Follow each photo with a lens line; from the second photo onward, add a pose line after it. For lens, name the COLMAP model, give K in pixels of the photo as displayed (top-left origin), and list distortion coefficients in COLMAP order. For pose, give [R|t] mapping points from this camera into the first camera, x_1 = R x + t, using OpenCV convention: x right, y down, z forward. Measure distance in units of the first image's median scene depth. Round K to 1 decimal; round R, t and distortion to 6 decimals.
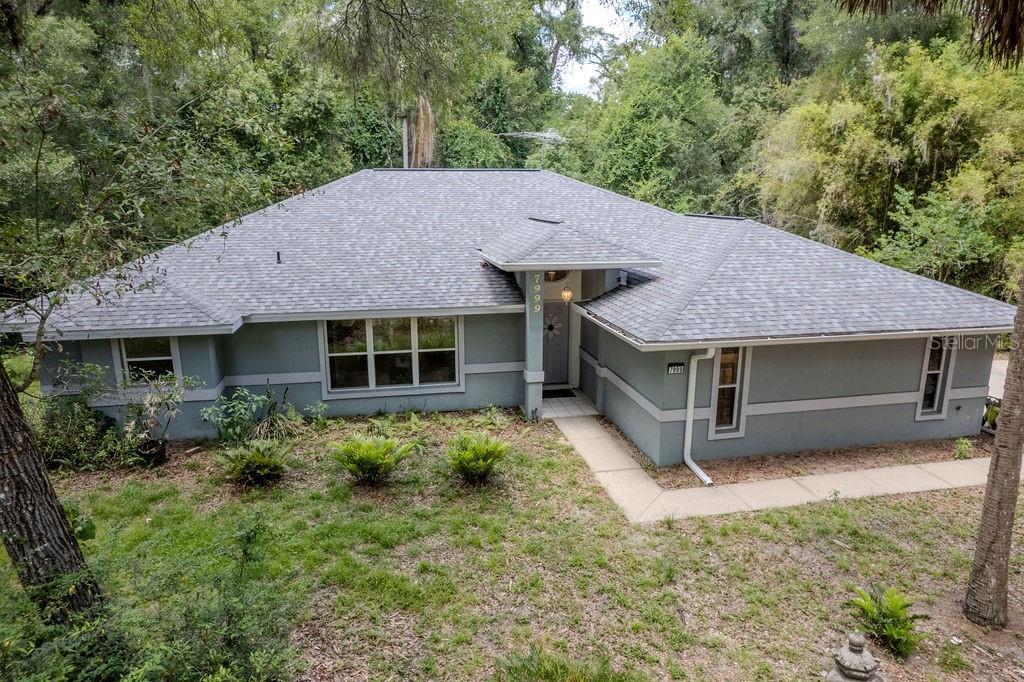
lens RADIAL K [[663.4, 0, 512.0], [0, 663.4, 341.0], [0, 0, 1]] dist [-0.079354, 0.083095]
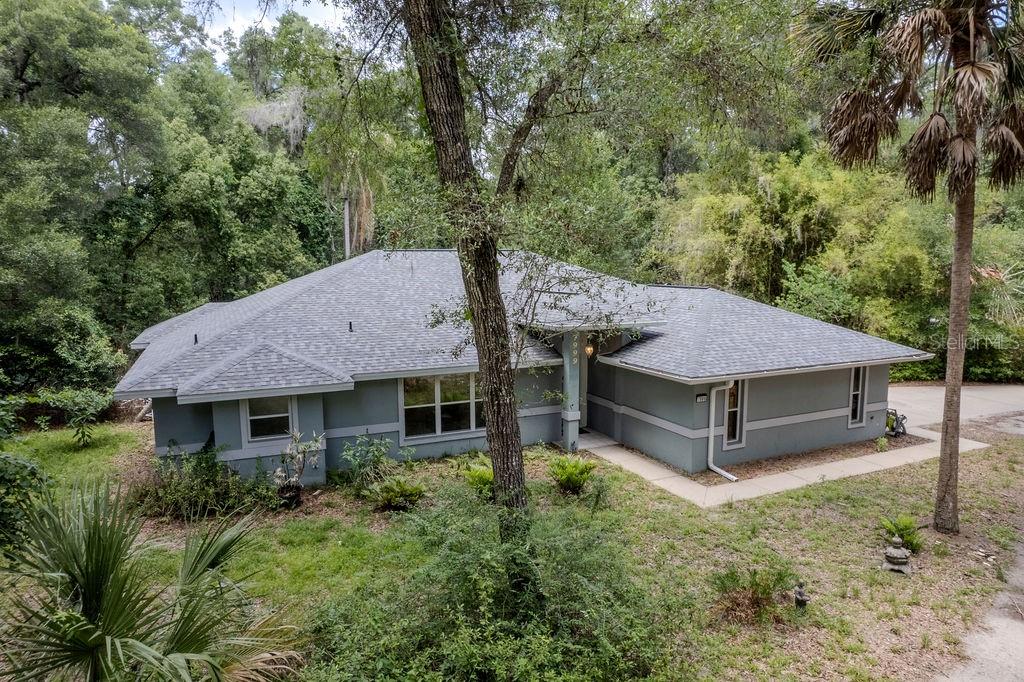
lens RADIAL K [[663.4, 0, 512.0], [0, 663.4, 341.0], [0, 0, 1]] dist [-0.079354, 0.083095]
pose [[0.974372, -0.033741, 0.222397, -0.350495], [0.056615, 0.993644, -0.097295, 0.028626], [-0.217701, 0.107393, 0.970089, -0.199046]]
